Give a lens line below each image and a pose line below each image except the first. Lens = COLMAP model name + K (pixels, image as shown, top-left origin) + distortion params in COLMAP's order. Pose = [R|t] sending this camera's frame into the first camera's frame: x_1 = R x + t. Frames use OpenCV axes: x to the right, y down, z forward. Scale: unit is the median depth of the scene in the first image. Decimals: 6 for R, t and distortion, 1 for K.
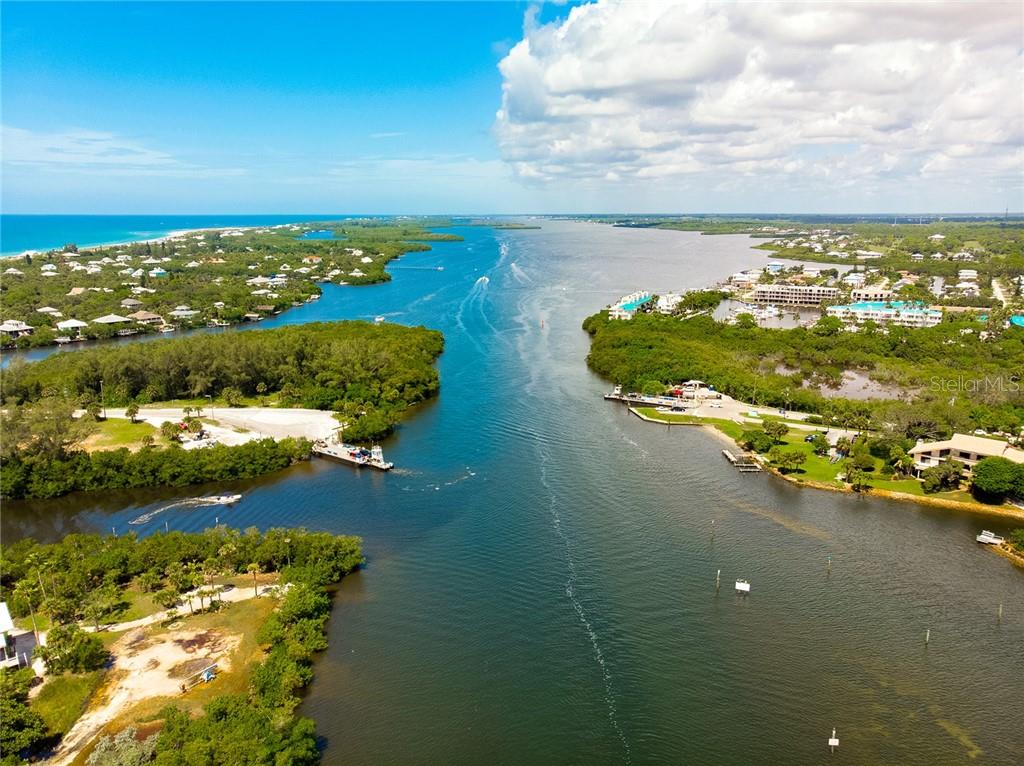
lens RADIAL K [[752.3, 0, 512.0], [0, 752.3, 383.0], [0, 0, 1]] dist [-0.032400, 0.036997]
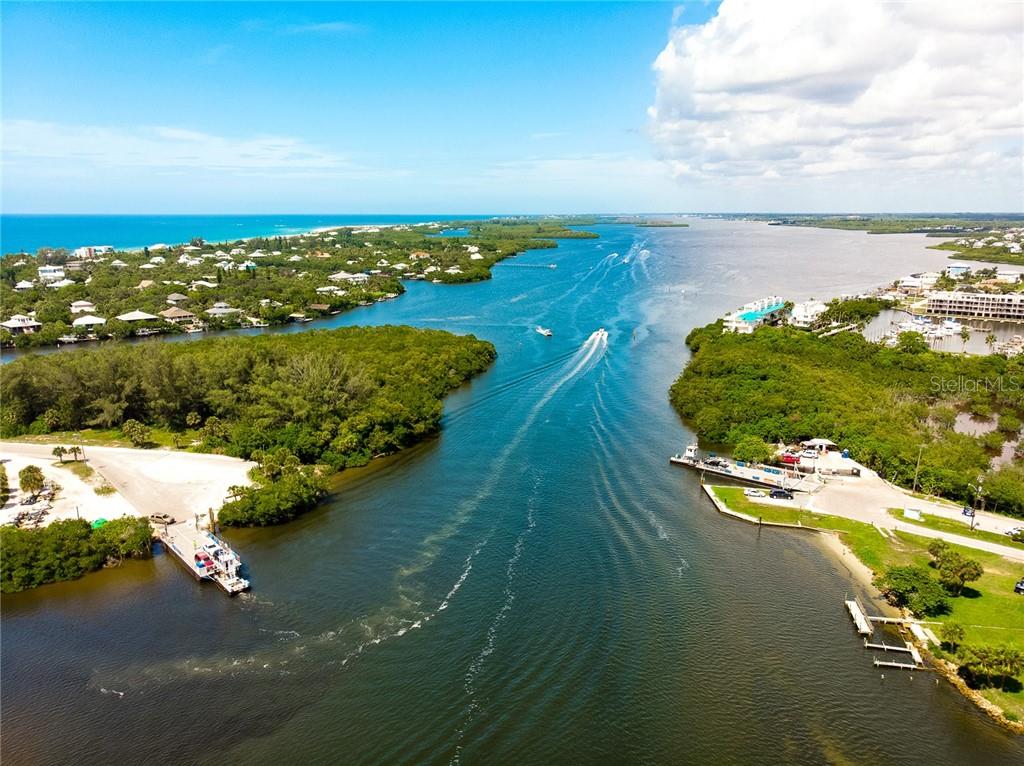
lens RADIAL K [[752.3, 0, 512.0], [0, 752.3, 383.0], [0, 0, 1]] dist [-0.032400, 0.036997]
pose [[0.980650, 0.042488, -0.191100, 0.067180], [-0.042441, 0.999090, 0.004343, -0.027301], [0.191111, 0.003852, 0.981561, 0.202709]]
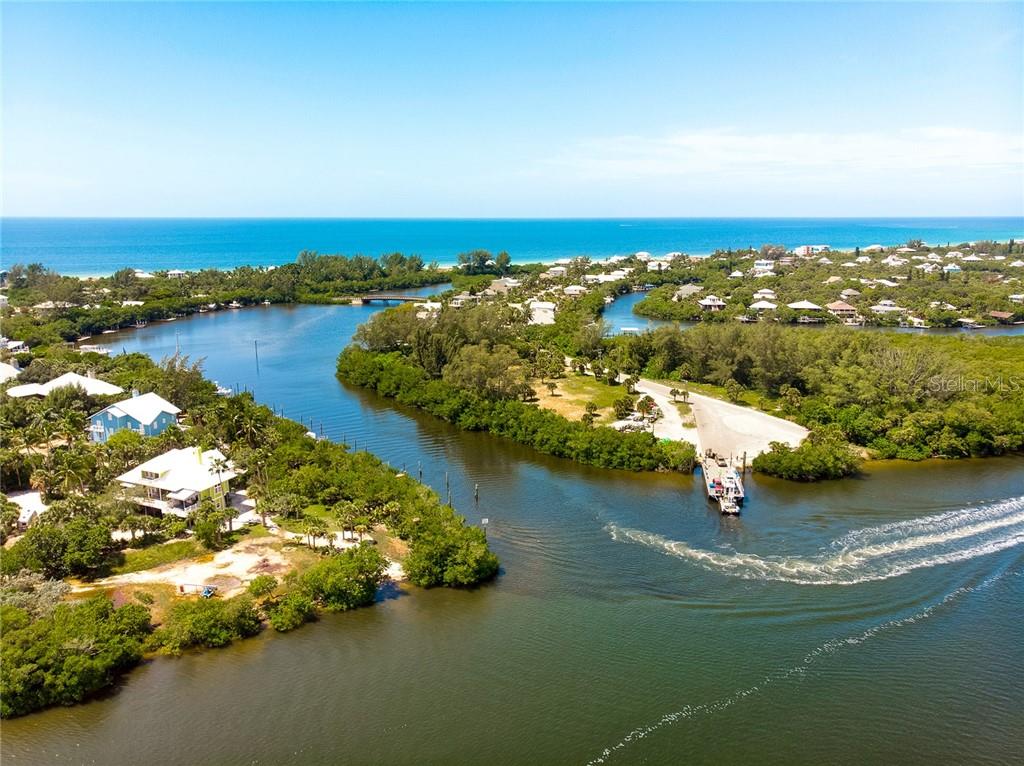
lens RADIAL K [[752.3, 0, 512.0], [0, 752.3, 383.0], [0, 0, 1]] dist [-0.032400, 0.036997]
pose [[0.450426, 0.186311, -0.873158, 0.154561], [-0.188542, 0.975778, 0.110947, -0.021969], [0.872679, 0.114653, 0.474643, 0.200888]]
